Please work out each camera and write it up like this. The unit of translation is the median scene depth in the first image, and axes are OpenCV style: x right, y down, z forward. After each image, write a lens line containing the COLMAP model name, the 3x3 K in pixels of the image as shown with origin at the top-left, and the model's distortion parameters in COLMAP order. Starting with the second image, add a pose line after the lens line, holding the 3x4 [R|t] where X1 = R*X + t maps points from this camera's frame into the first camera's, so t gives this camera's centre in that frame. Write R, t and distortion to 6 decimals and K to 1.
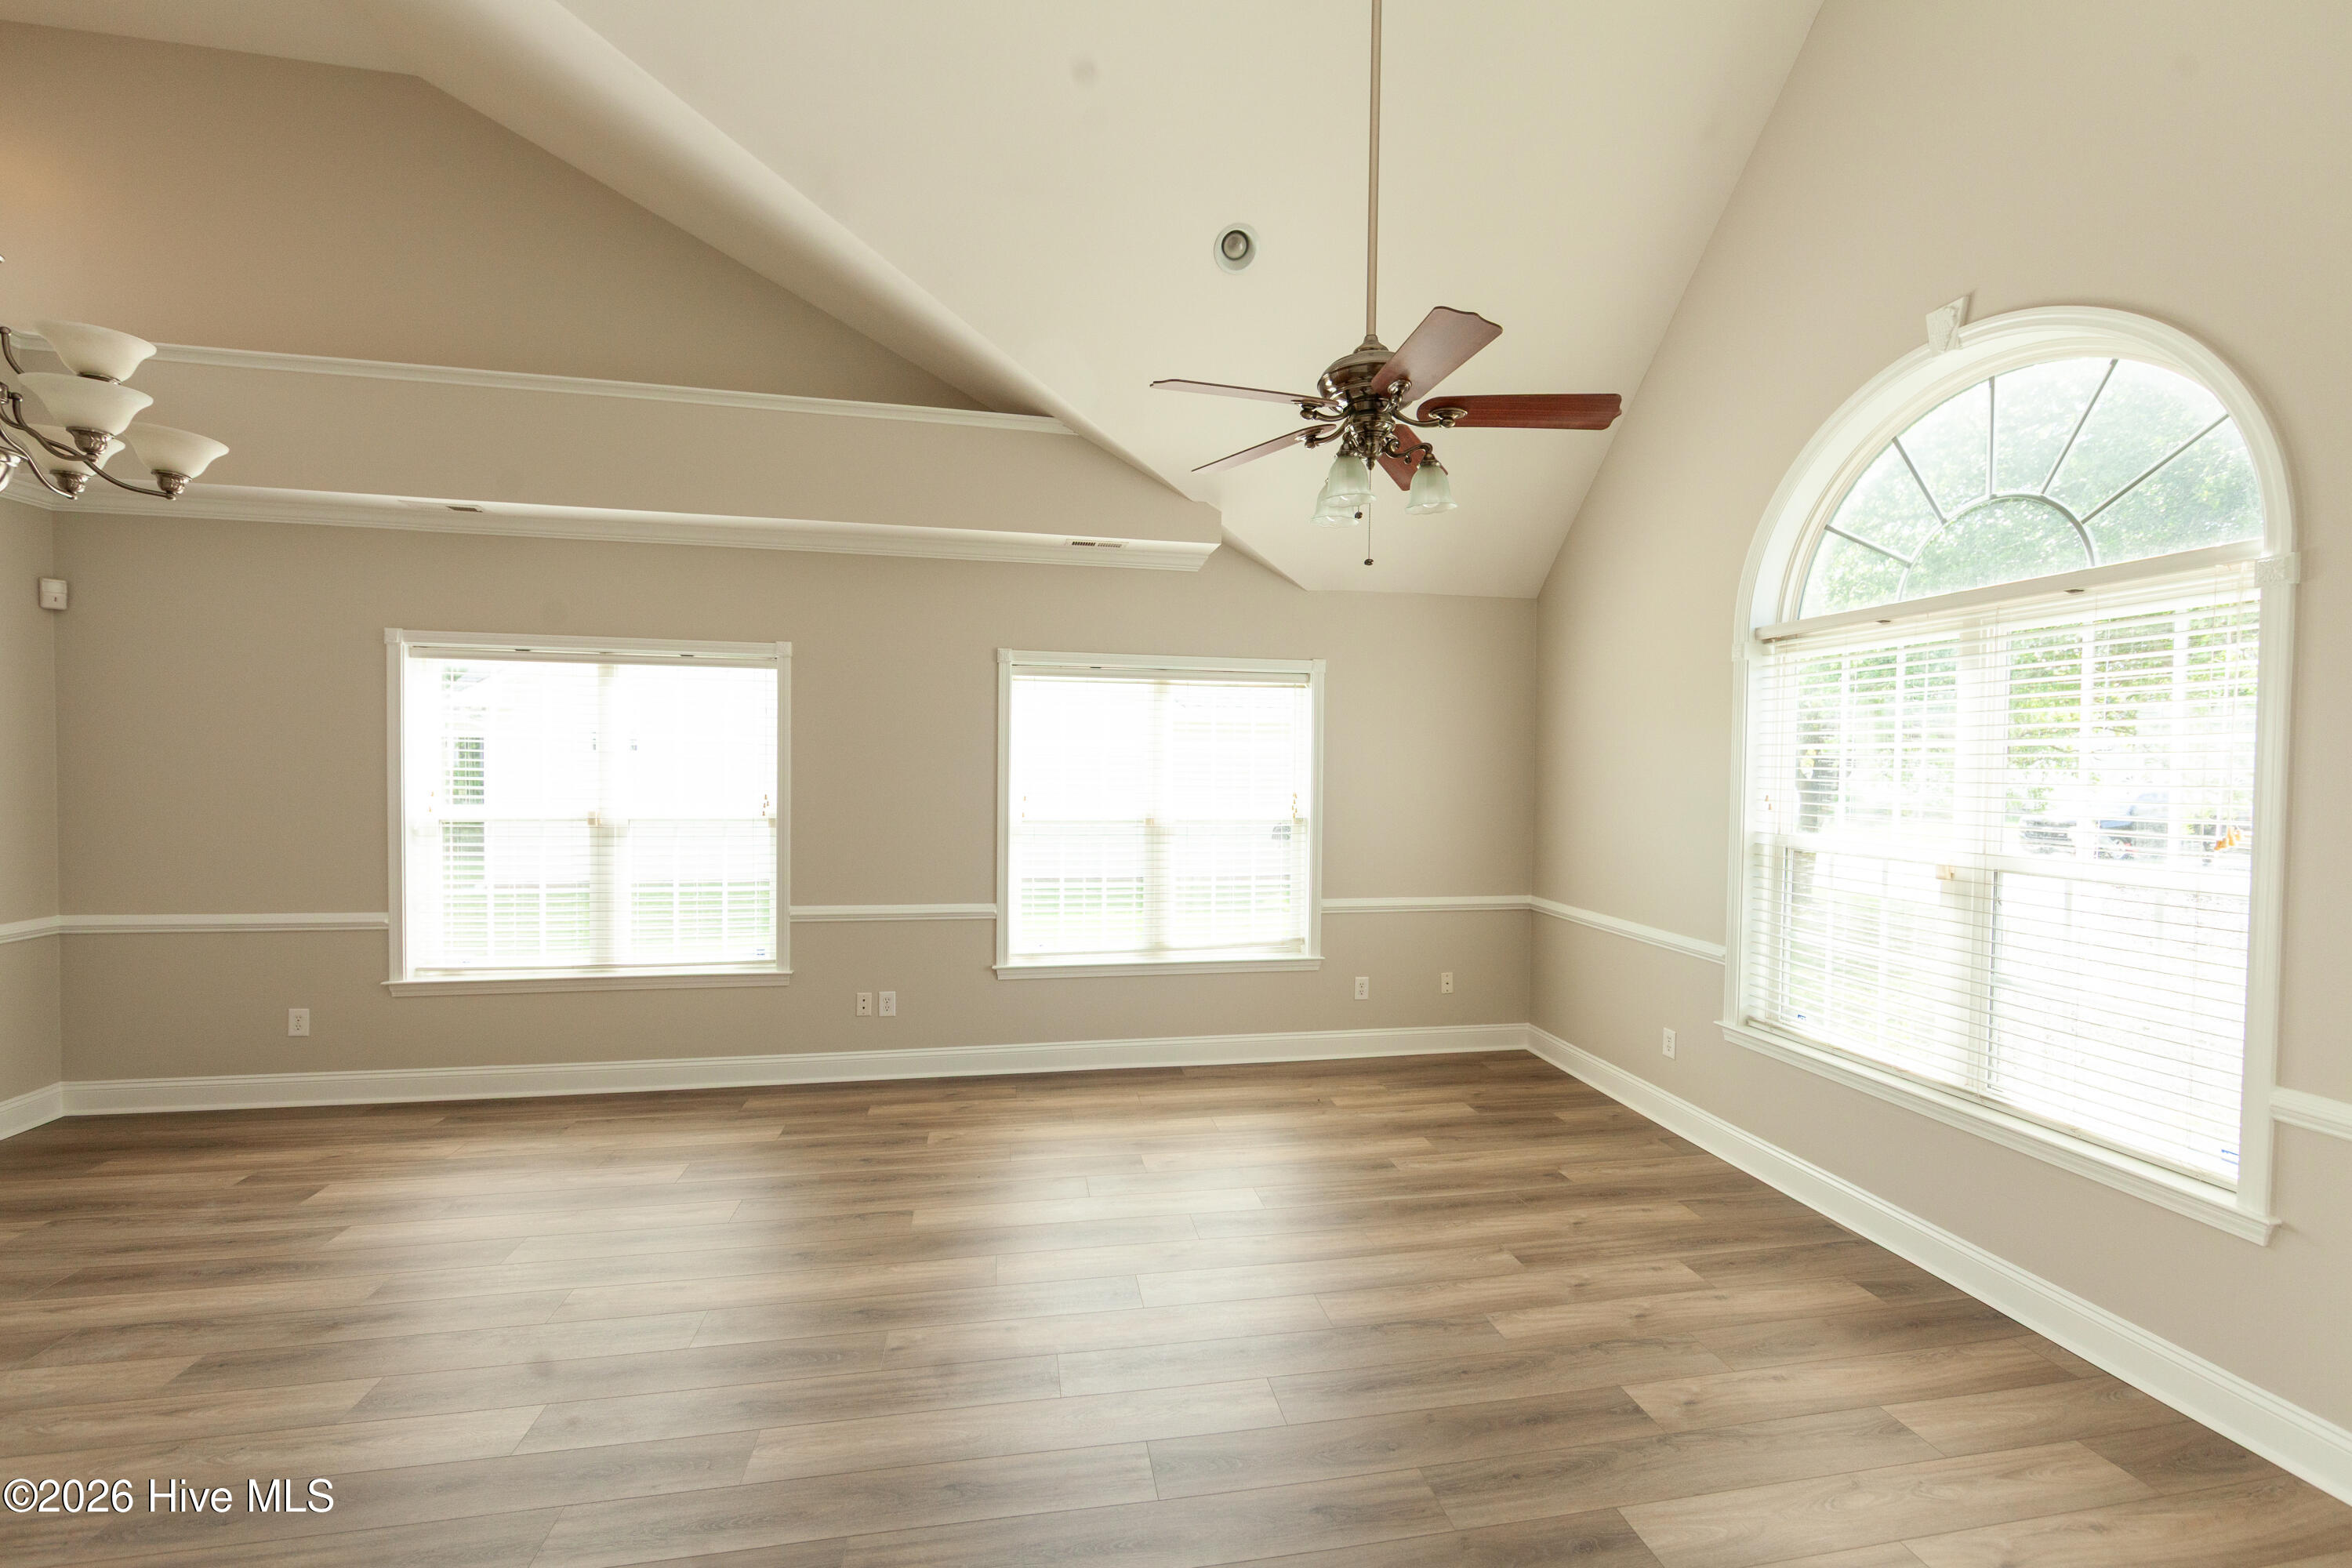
lens RADIAL K [[942.7, 0, 1176.0], [0, 942.7, 784.0], [0, 0, 1]] dist [-0.002092, -0.000231]
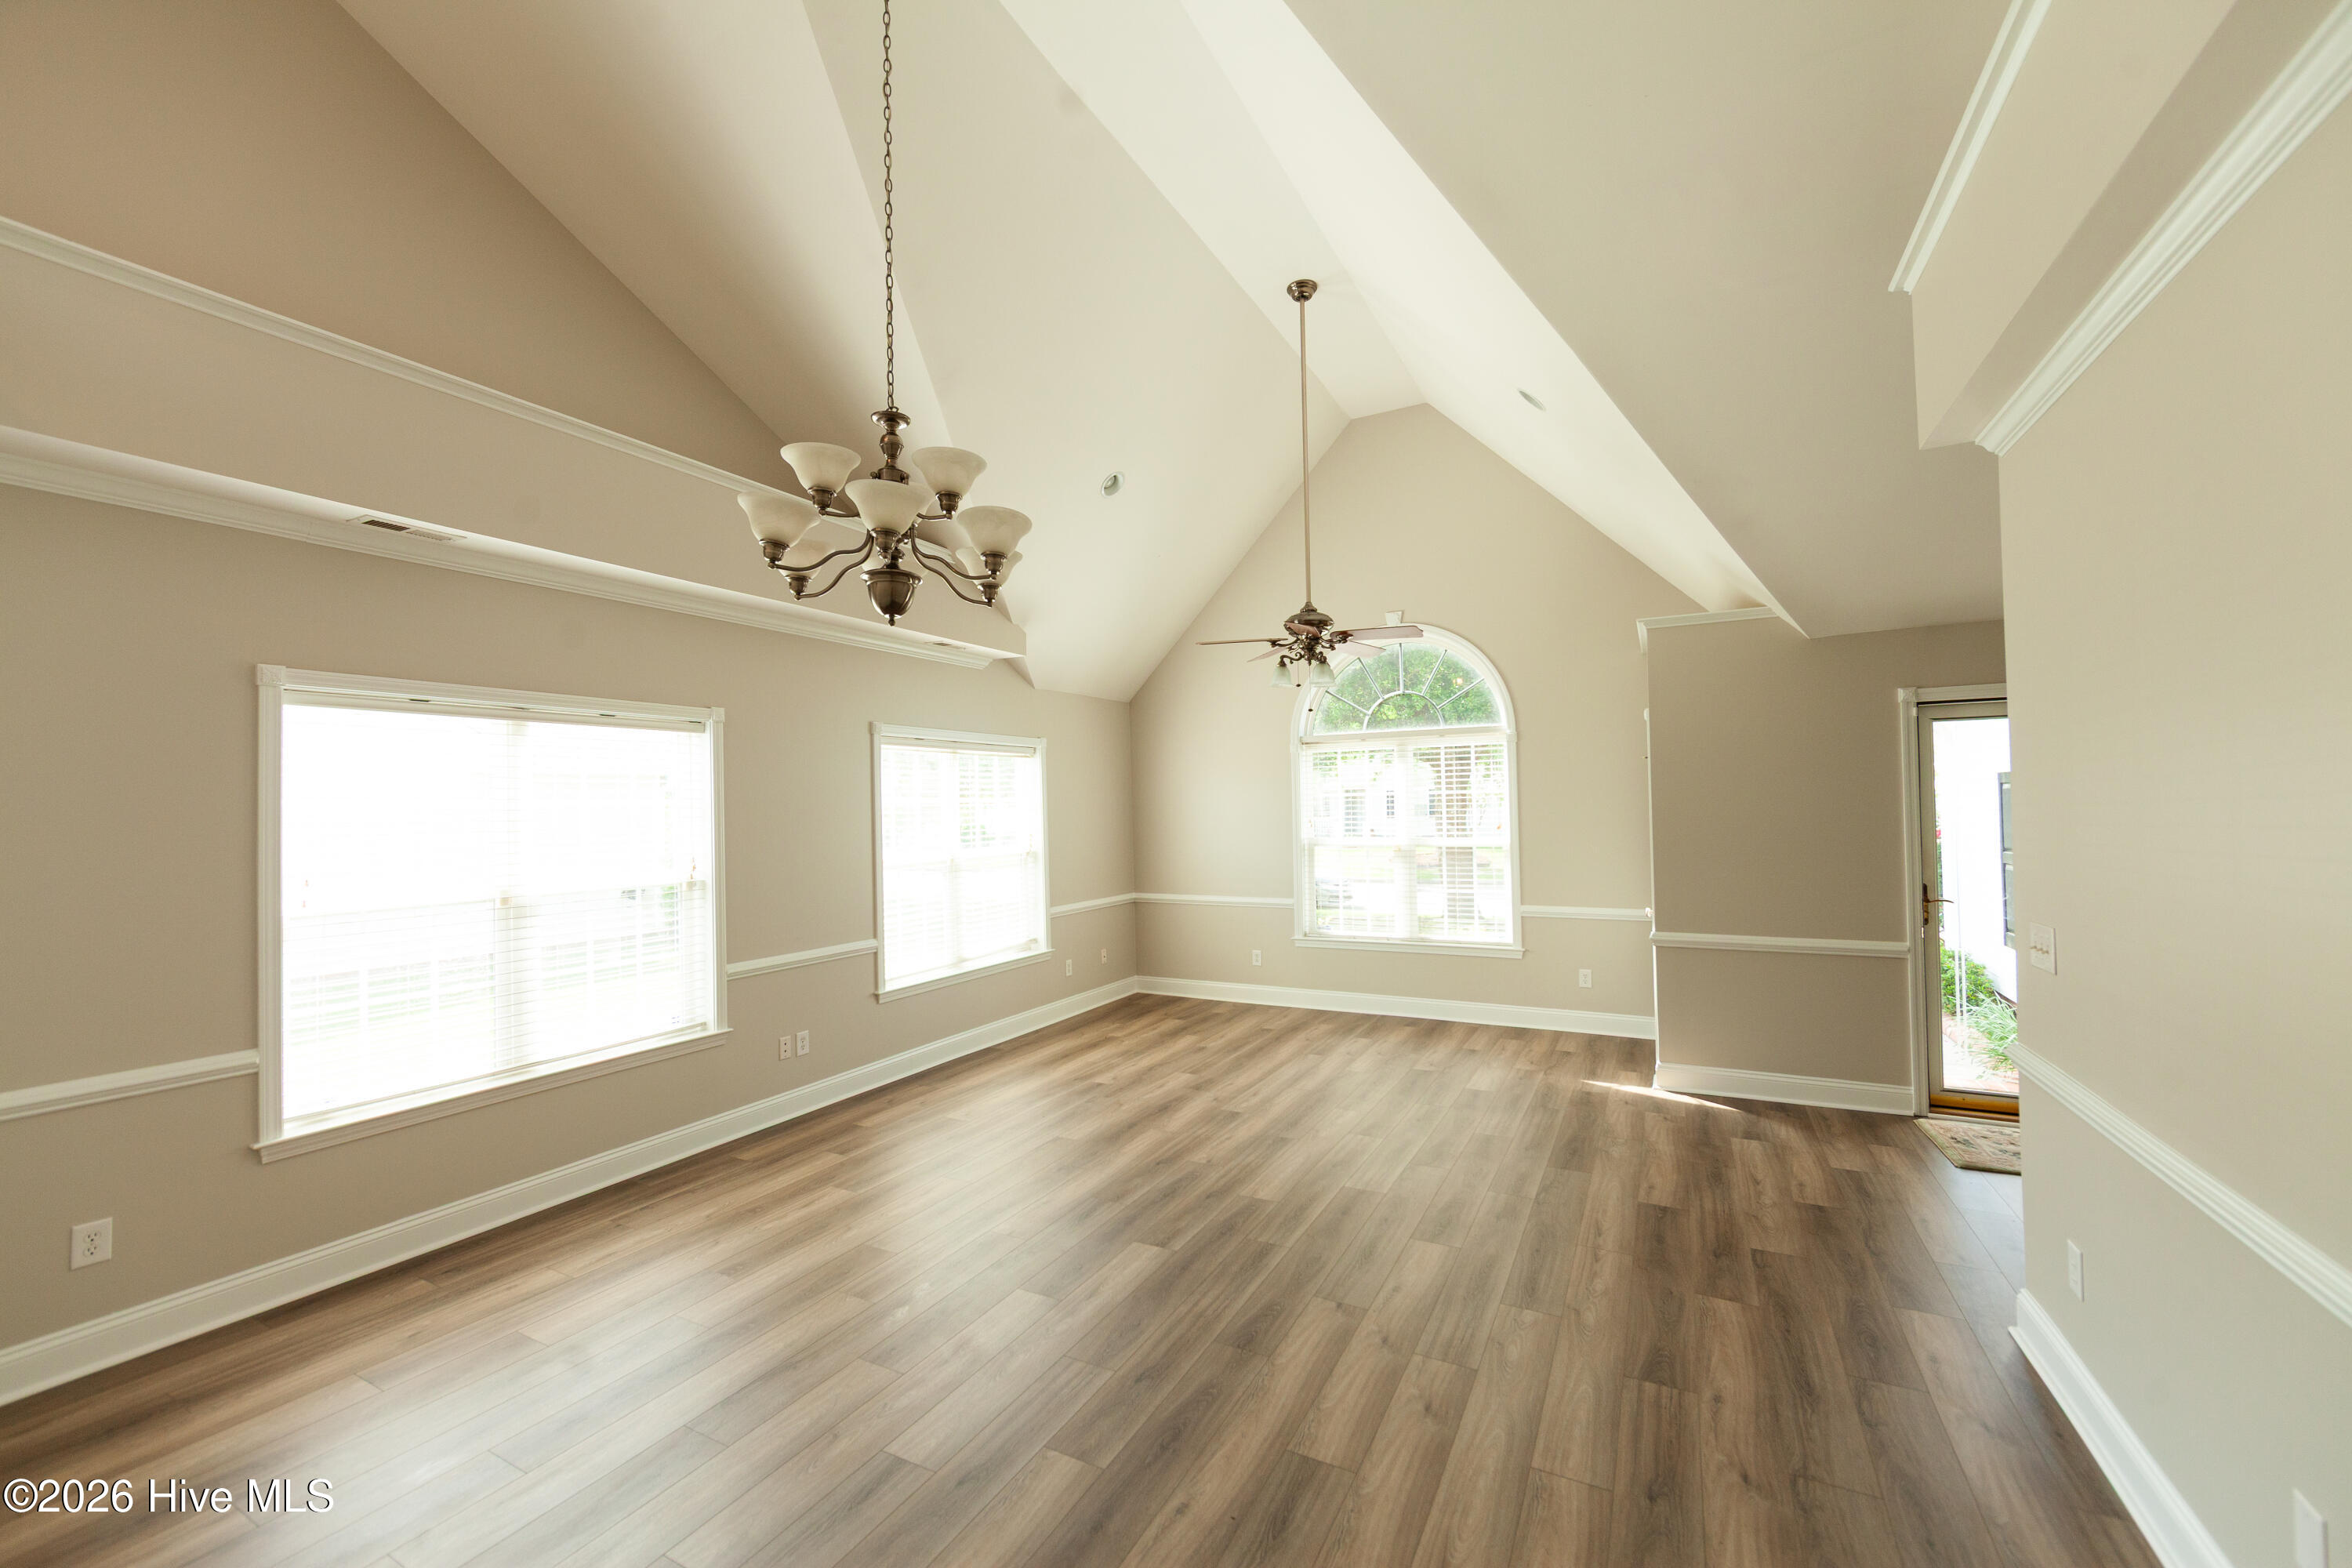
lens RADIAL K [[916.2, 0, 1158.8], [0, 916.2, 785.2], [0, 0, 1]] dist [-0.000252, 0.000033]
pose [[0.637633, -0.005857, 0.770318, -0.926747], [0.043129, 0.998674, -0.028107, -0.018046], [-0.769132, 0.051144, 0.637040, -0.005923]]
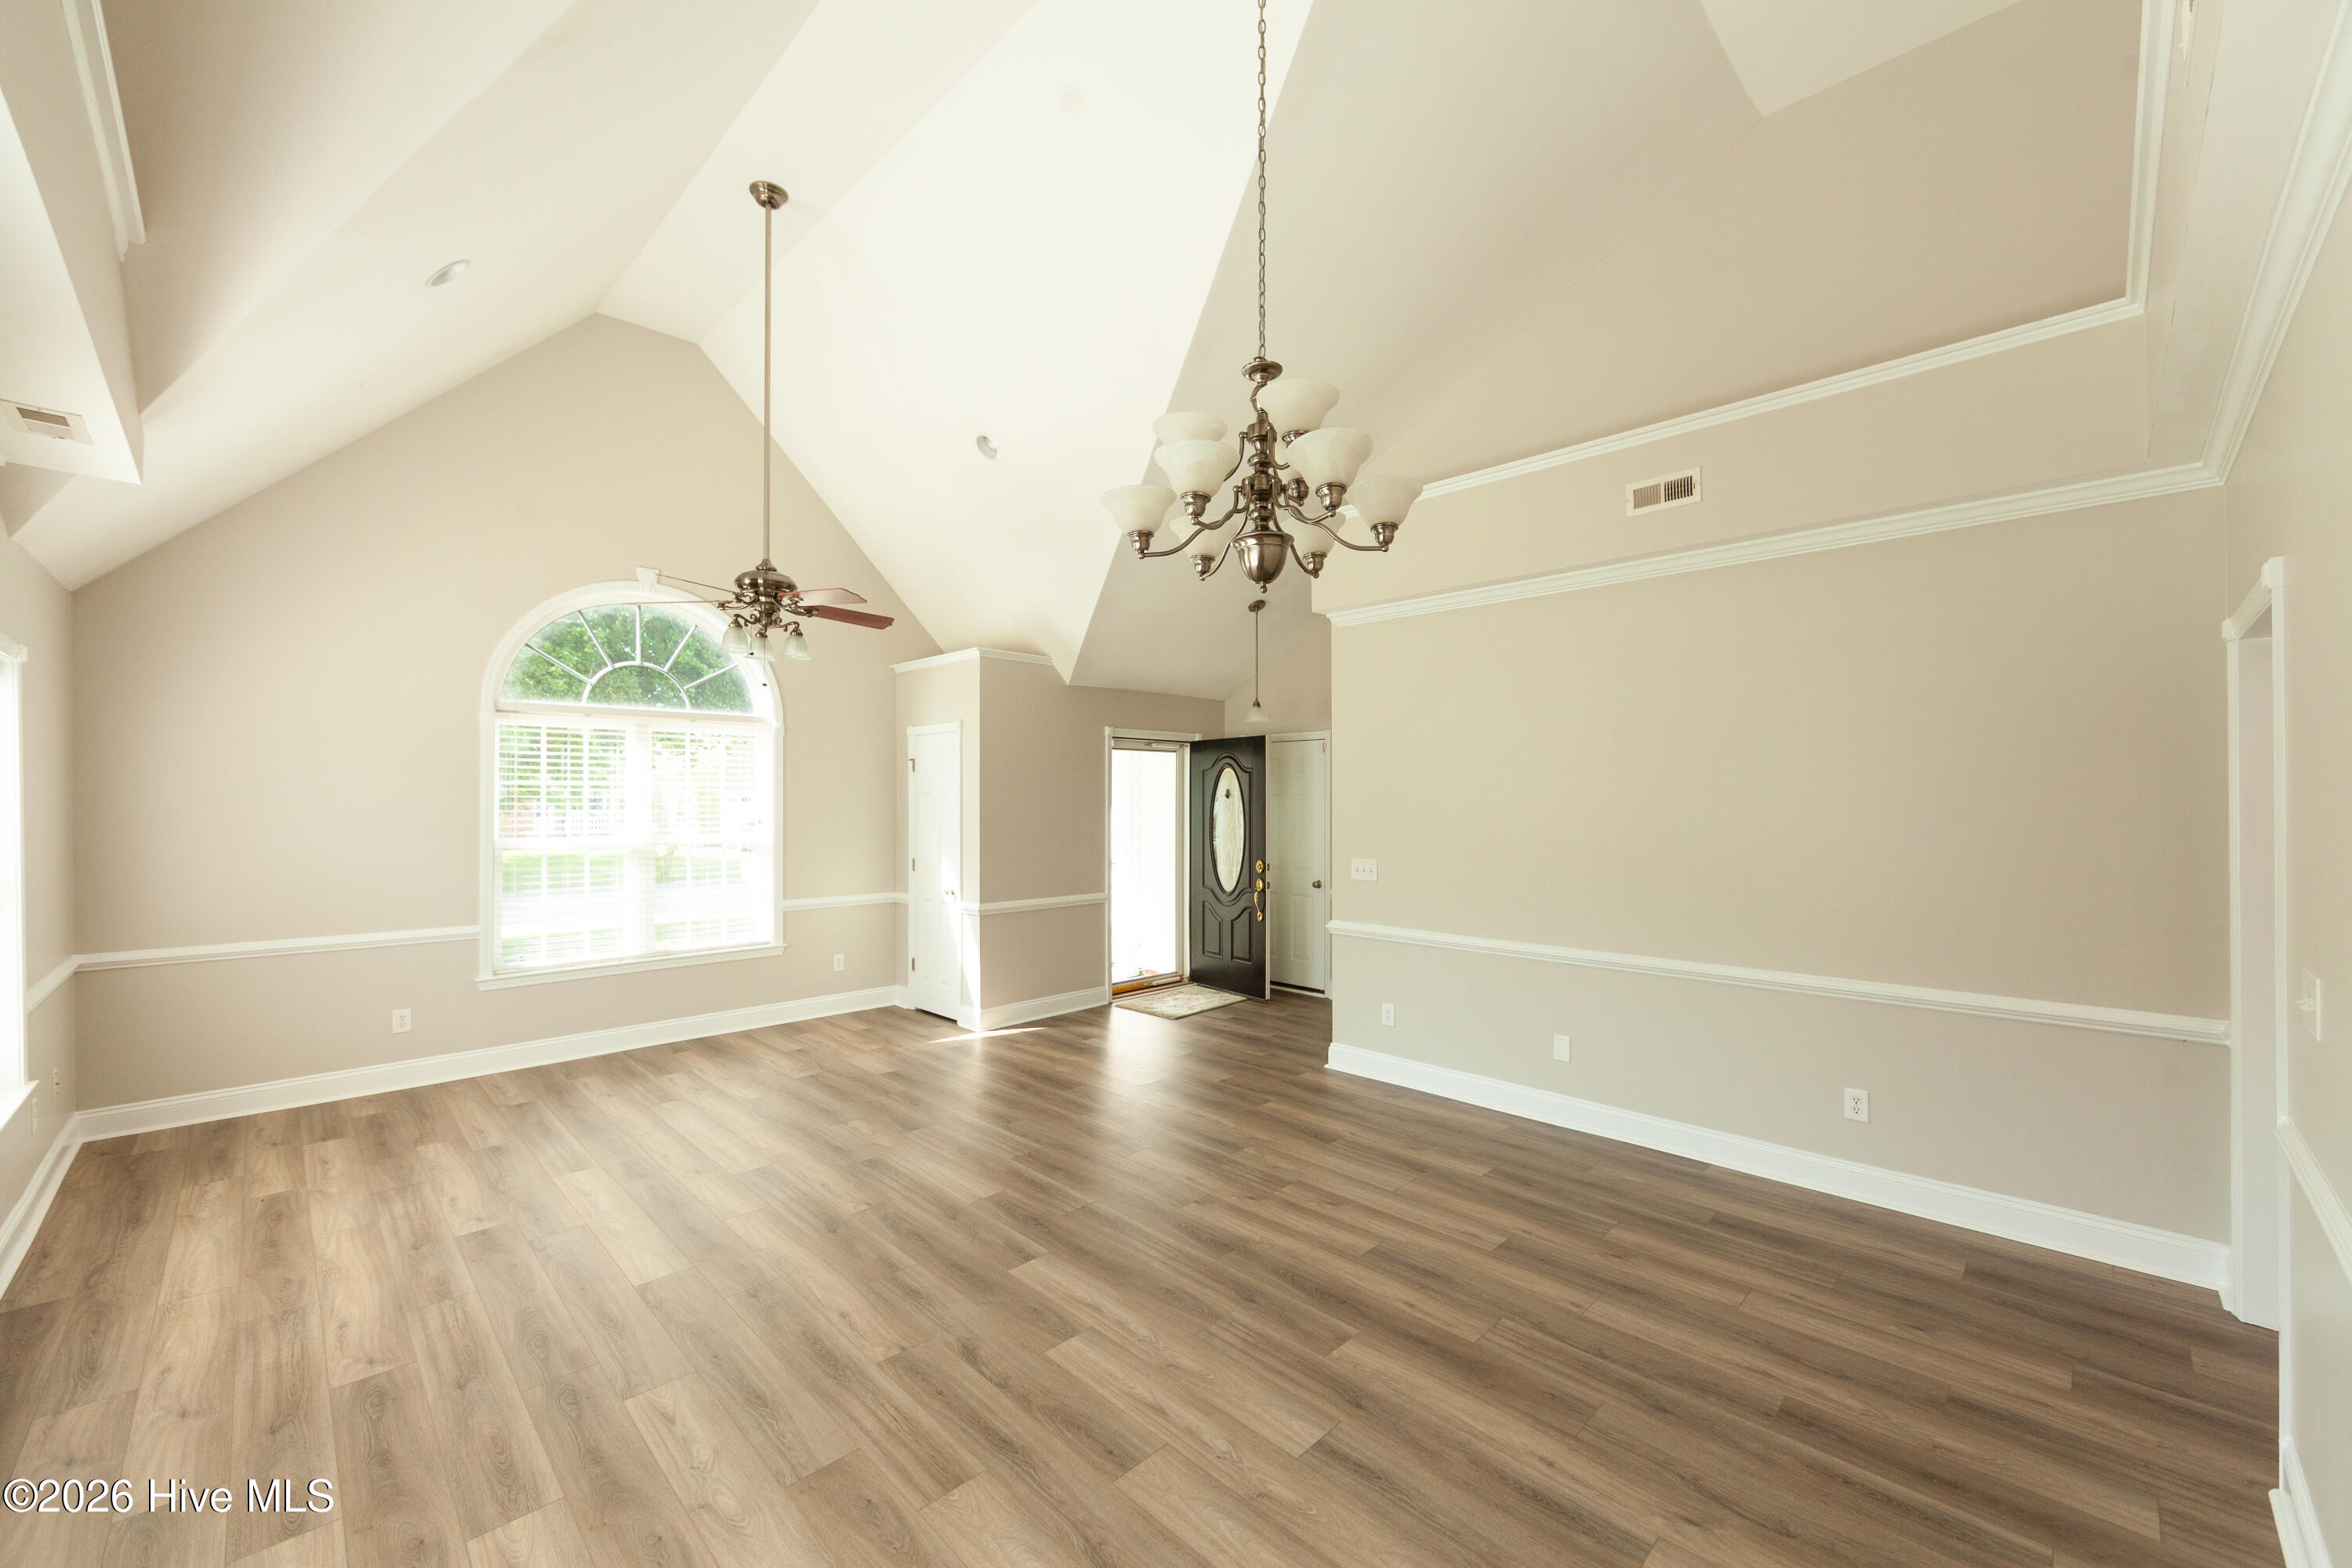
lens RADIAL K [[942.7, 0, 1176.0], [0, 942.7, 784.0], [0, 0, 1]] dist [-0.002092, -0.000231]
pose [[-0.558957, -0.000872, 0.829196, -1.015094], [0.010072, 0.999919, 0.007841, -0.032413], [-0.829135, 0.012734, -0.558903, 0.809986]]
